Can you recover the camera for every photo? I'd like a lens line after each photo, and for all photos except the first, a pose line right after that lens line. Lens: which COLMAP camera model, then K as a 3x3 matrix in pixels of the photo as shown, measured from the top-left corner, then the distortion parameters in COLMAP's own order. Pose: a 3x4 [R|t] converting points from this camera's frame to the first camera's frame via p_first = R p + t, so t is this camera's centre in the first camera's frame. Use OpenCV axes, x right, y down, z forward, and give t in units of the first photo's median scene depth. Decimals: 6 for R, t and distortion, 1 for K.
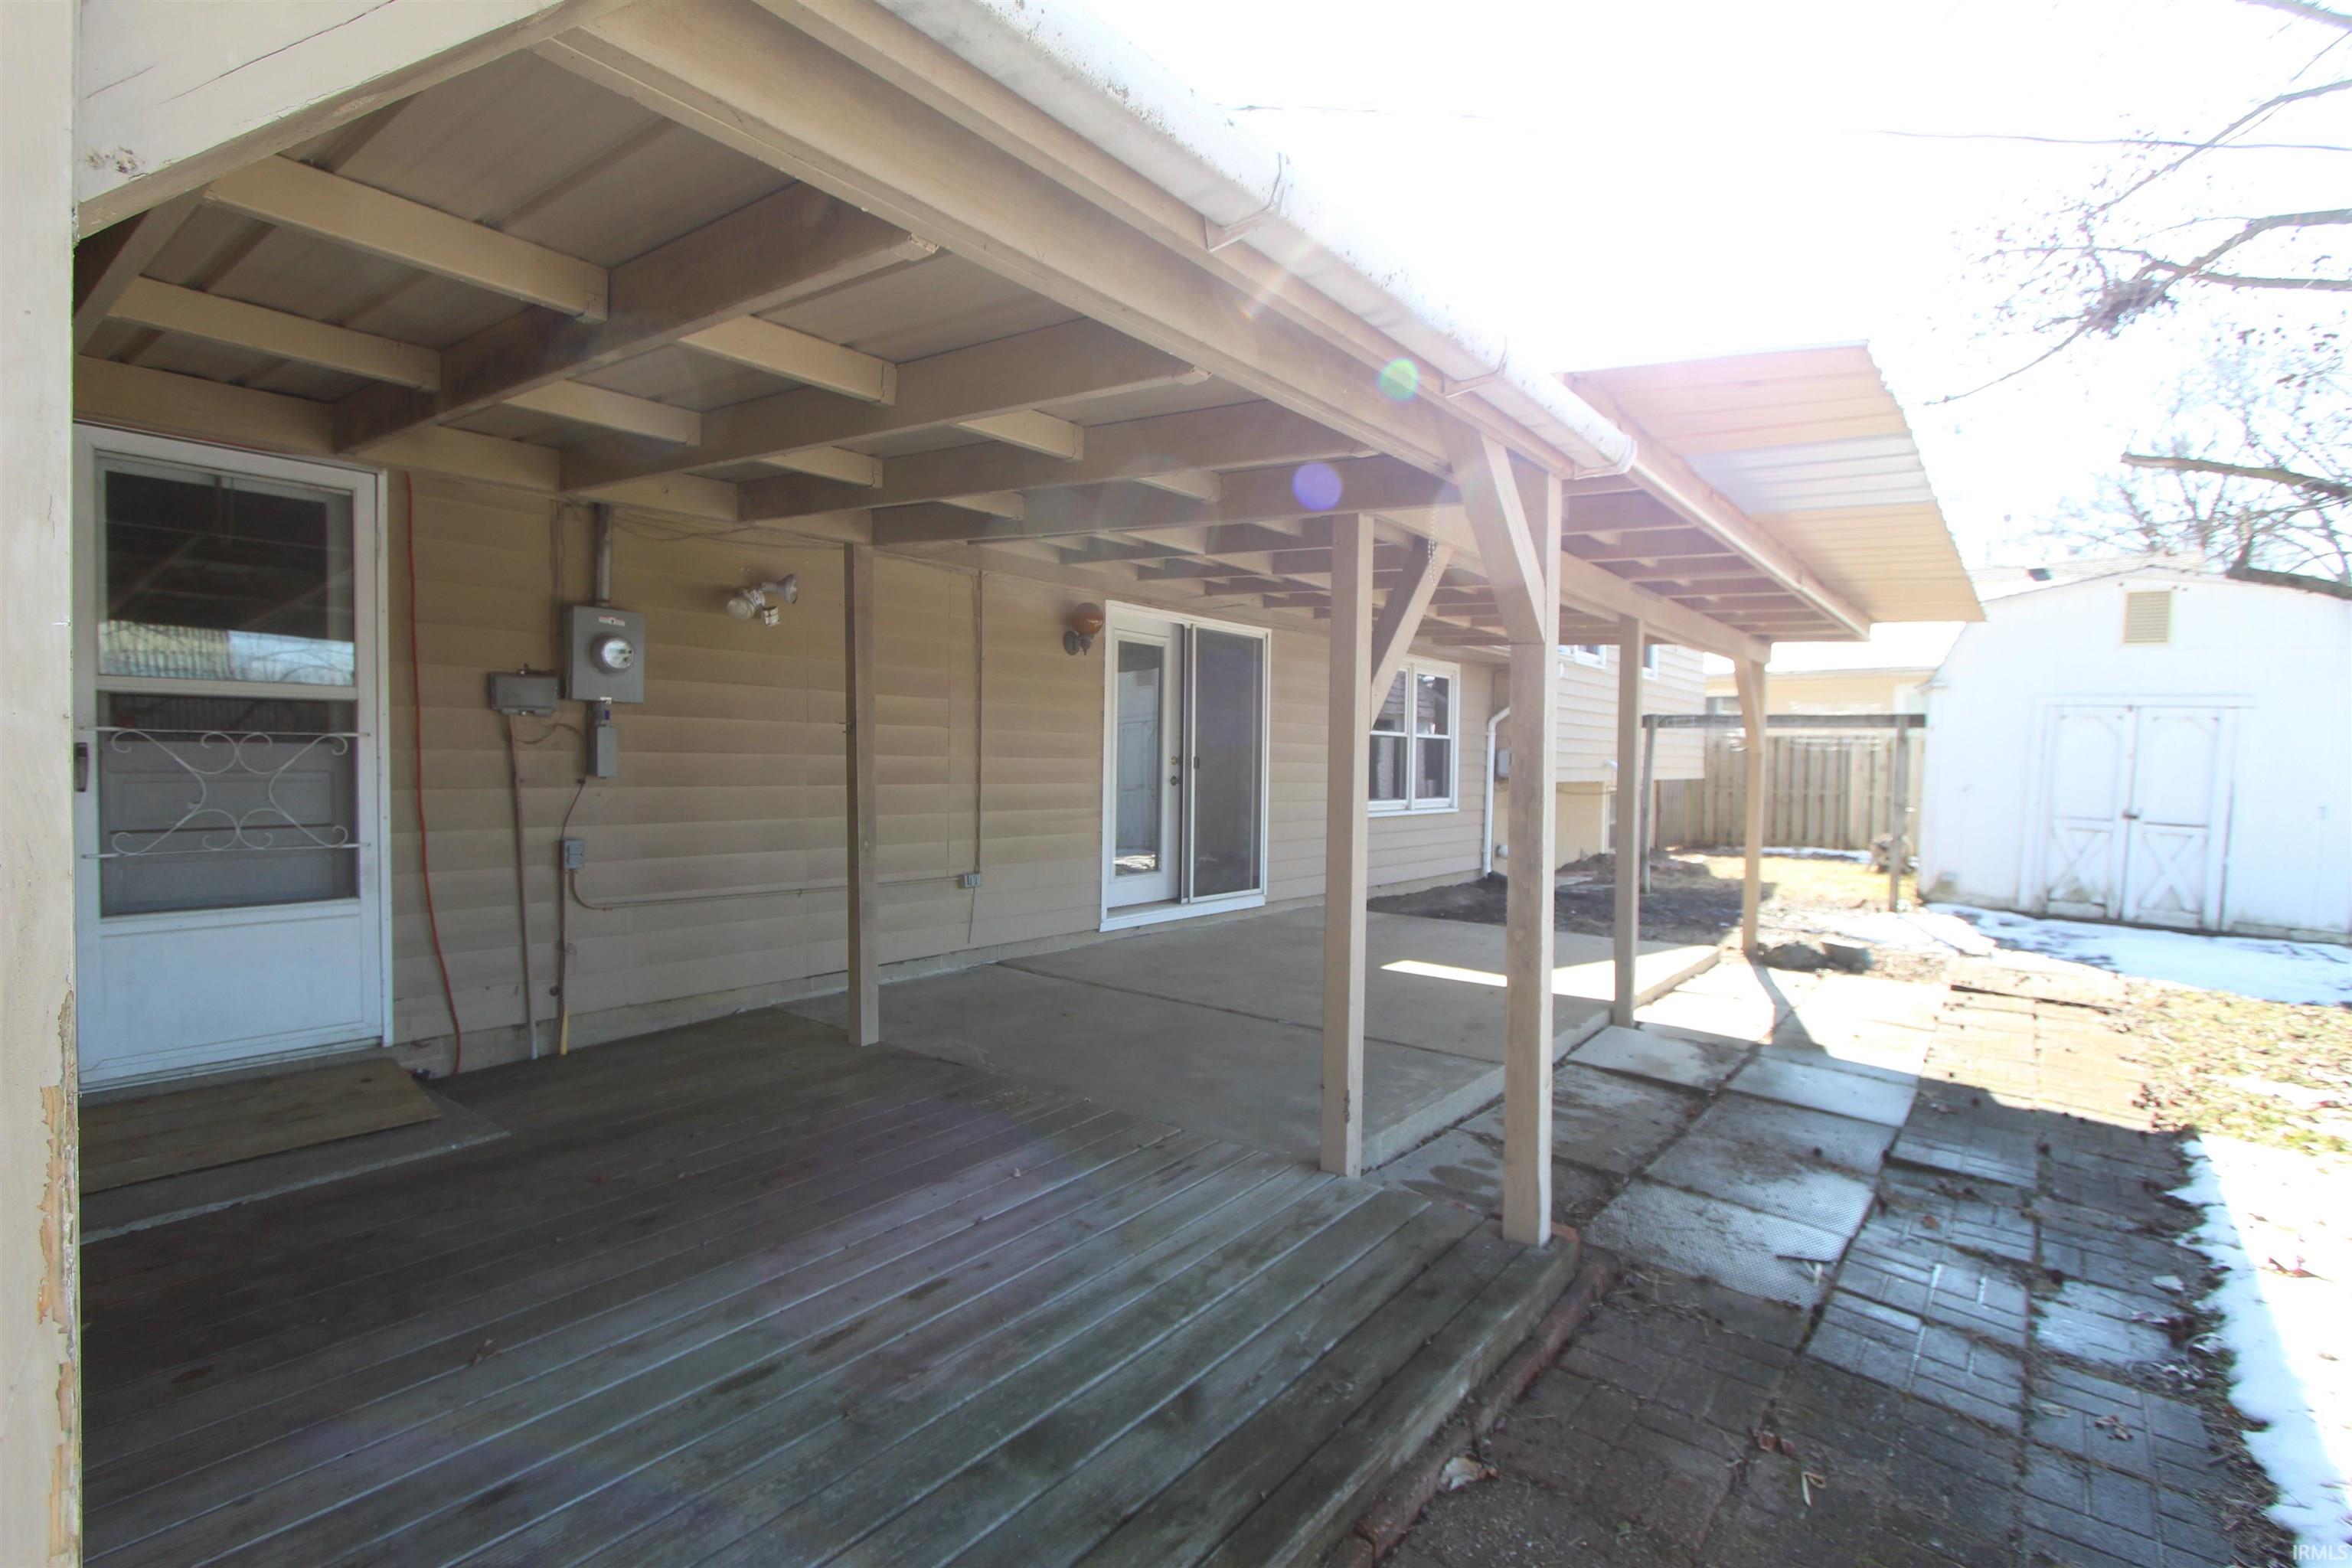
lens RADIAL K [[1098.0, 0, 1160.1], [0, 1098.0, 785.3], [0, 0, 1]] dist [0.000706, 0.000845]
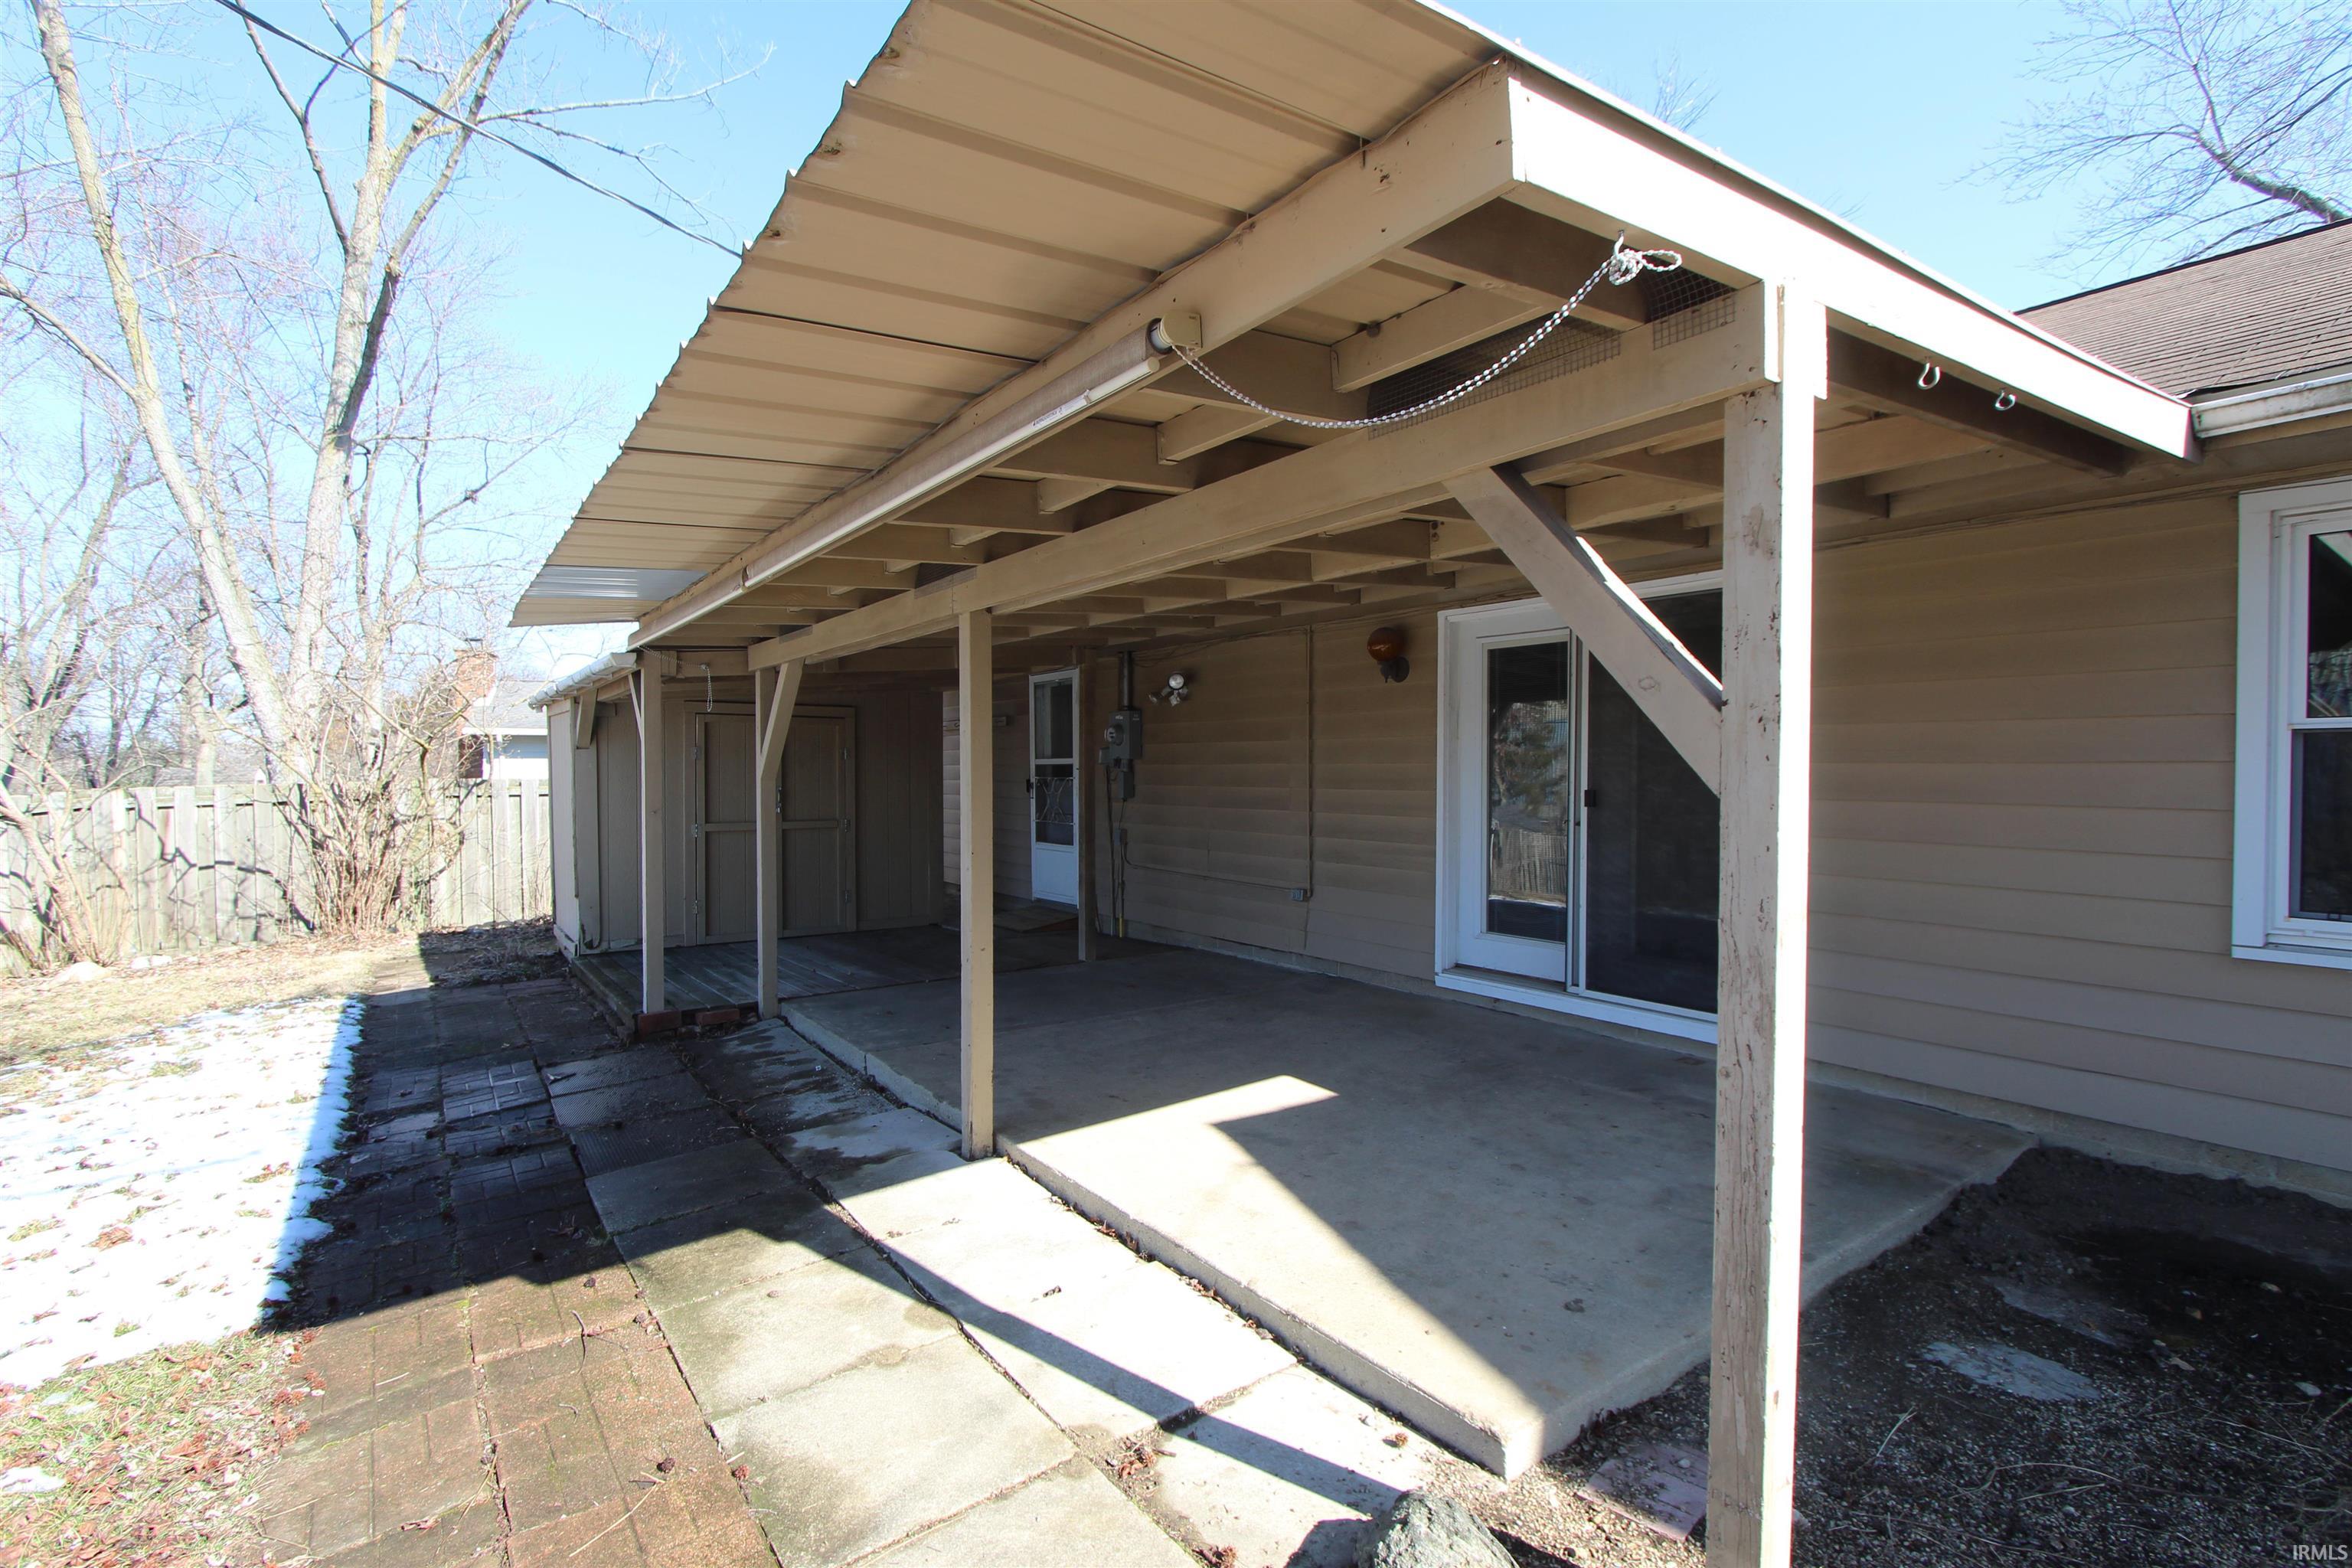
lens RADIAL K [[1098.0, 0, 1165.0], [0, 1098.0, 791.3], [0, 0, 1]] dist [0.000706, 0.000845]
pose [[-0.279999, 0.008876, -0.959959, 0.973039], [-0.021338, 0.999653, 0.015467, -0.037306], [0.959763, 0.024815, -0.279712, 1.172061]]
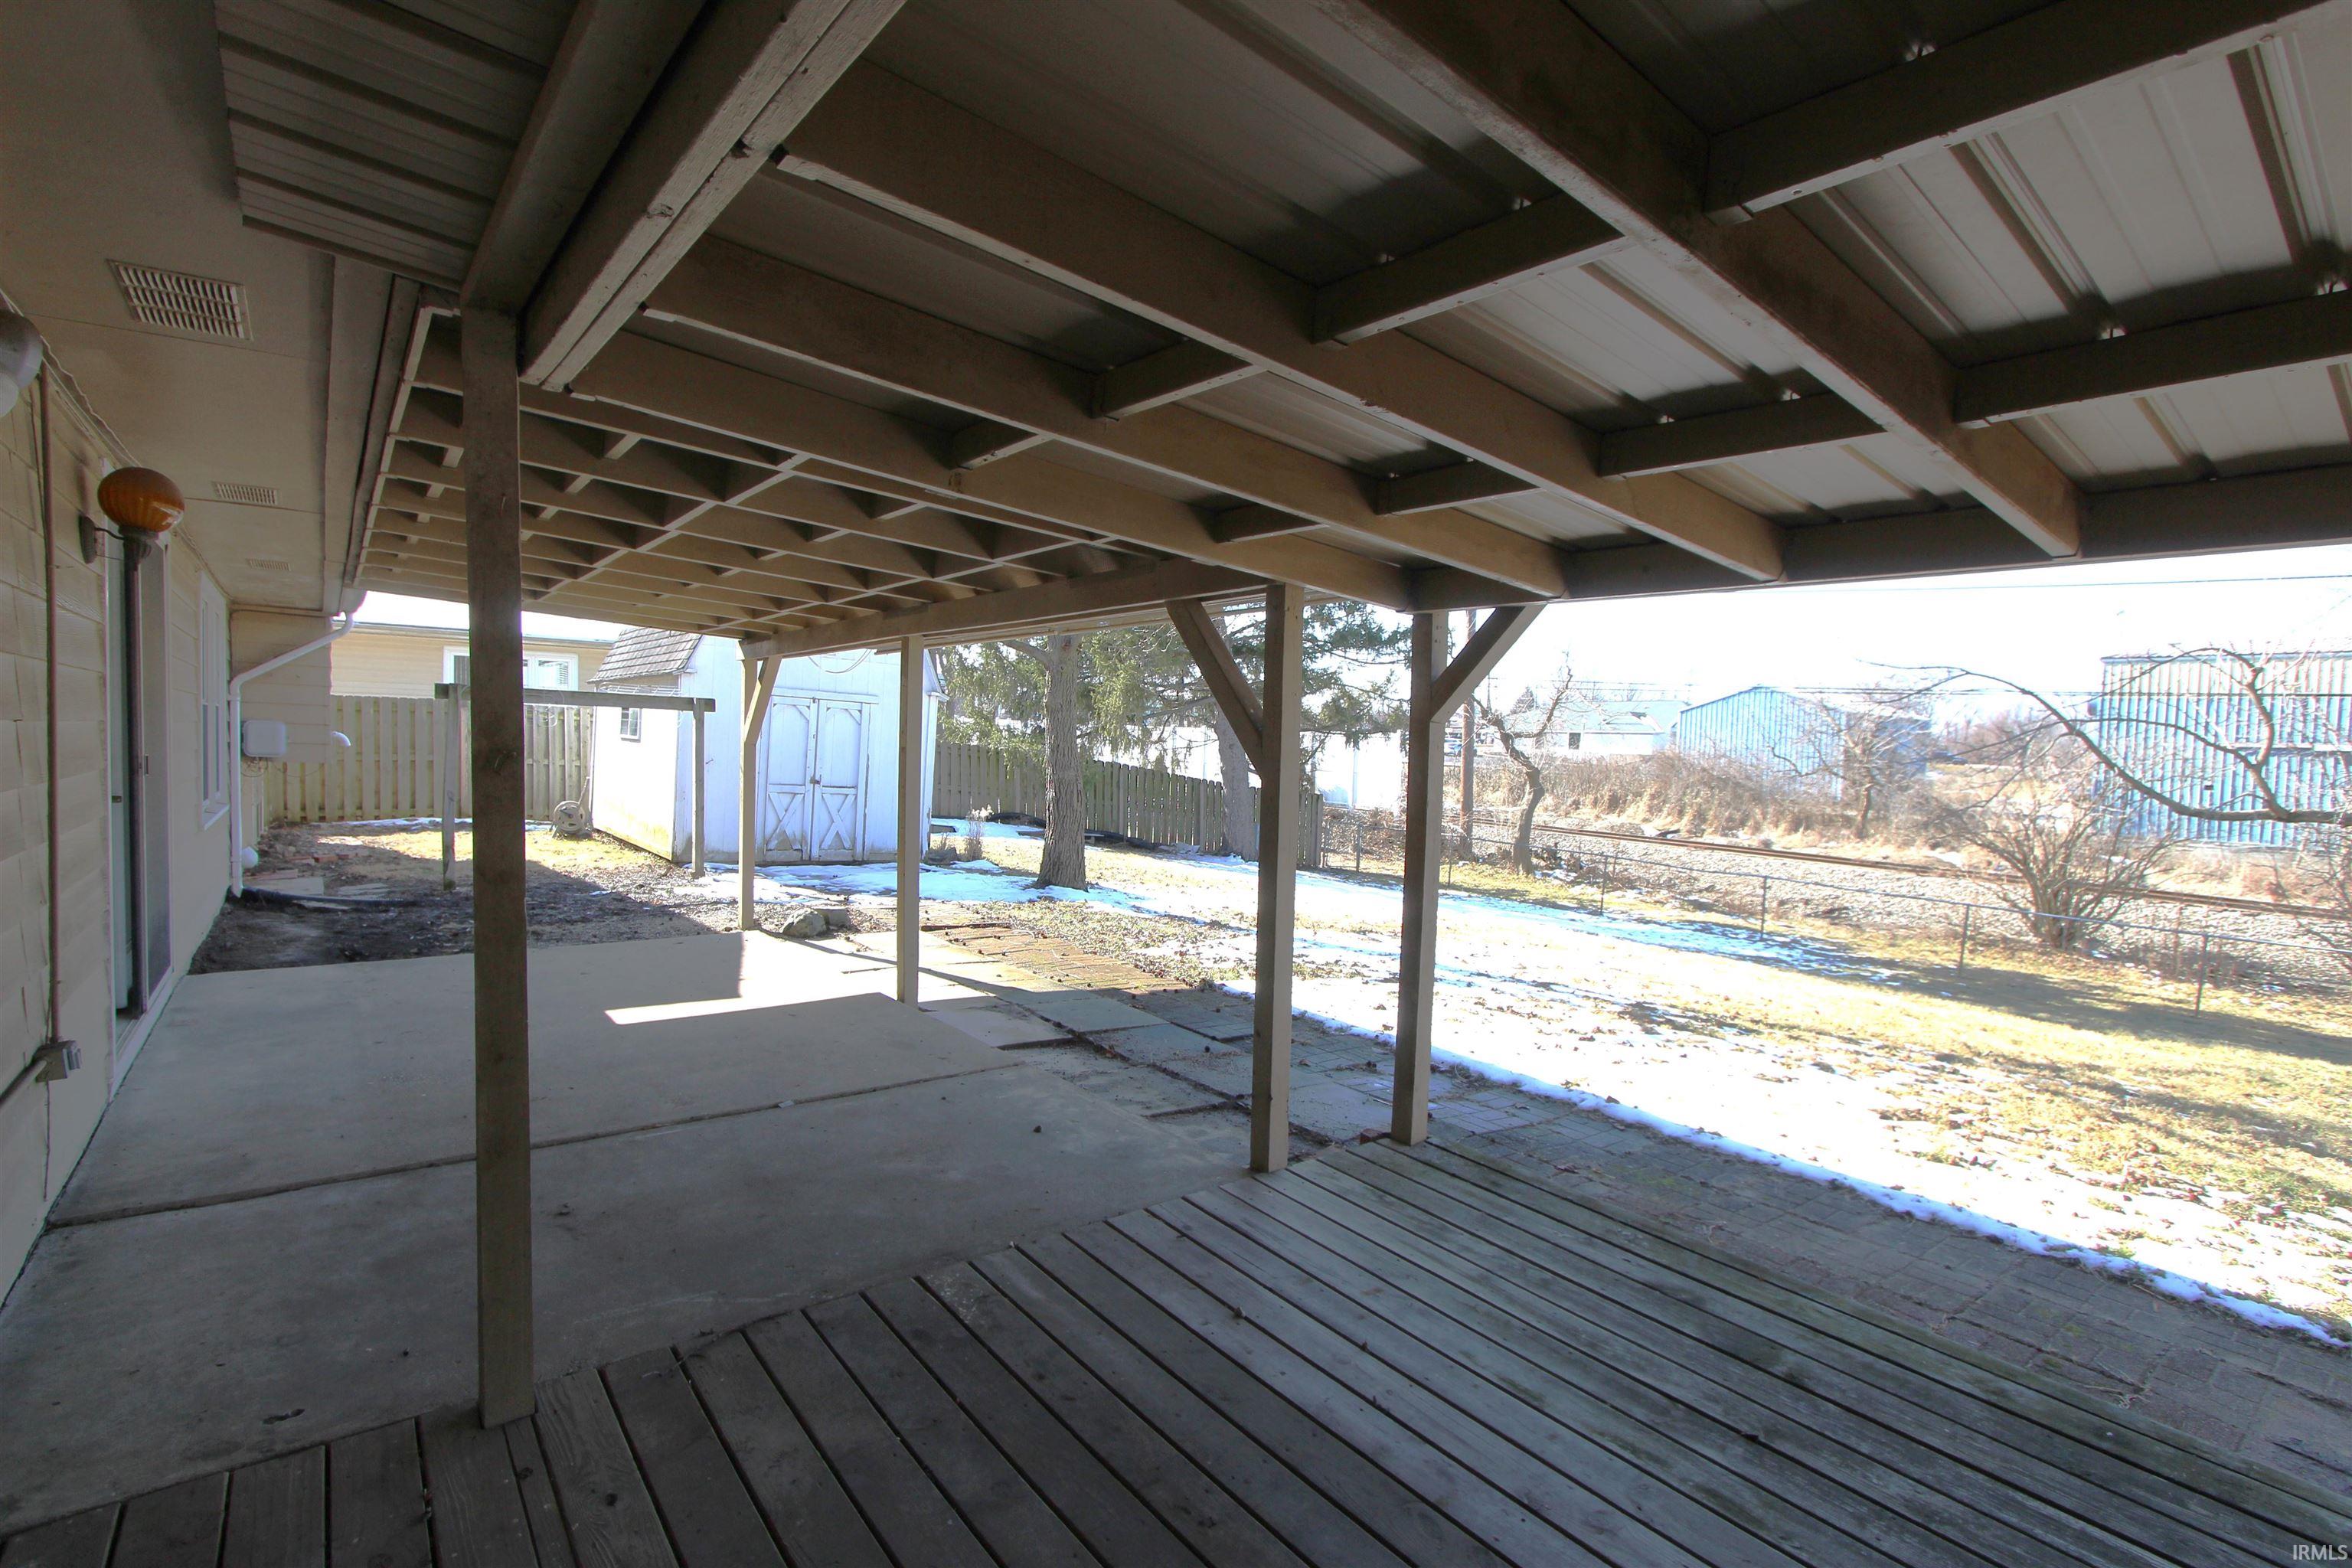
lens RADIAL K [[1101.8, 0, 1171.4], [0, 1101.8, 782.0], [0, 0, 1]] dist [-0.005863, 0.001716]
pose [[0.223182, -0.041687, 0.973885, -0.504126], [-0.005918, 0.999009, 0.044119, -0.051592], [-0.974759, -0.015610, 0.222714, 0.448807]]
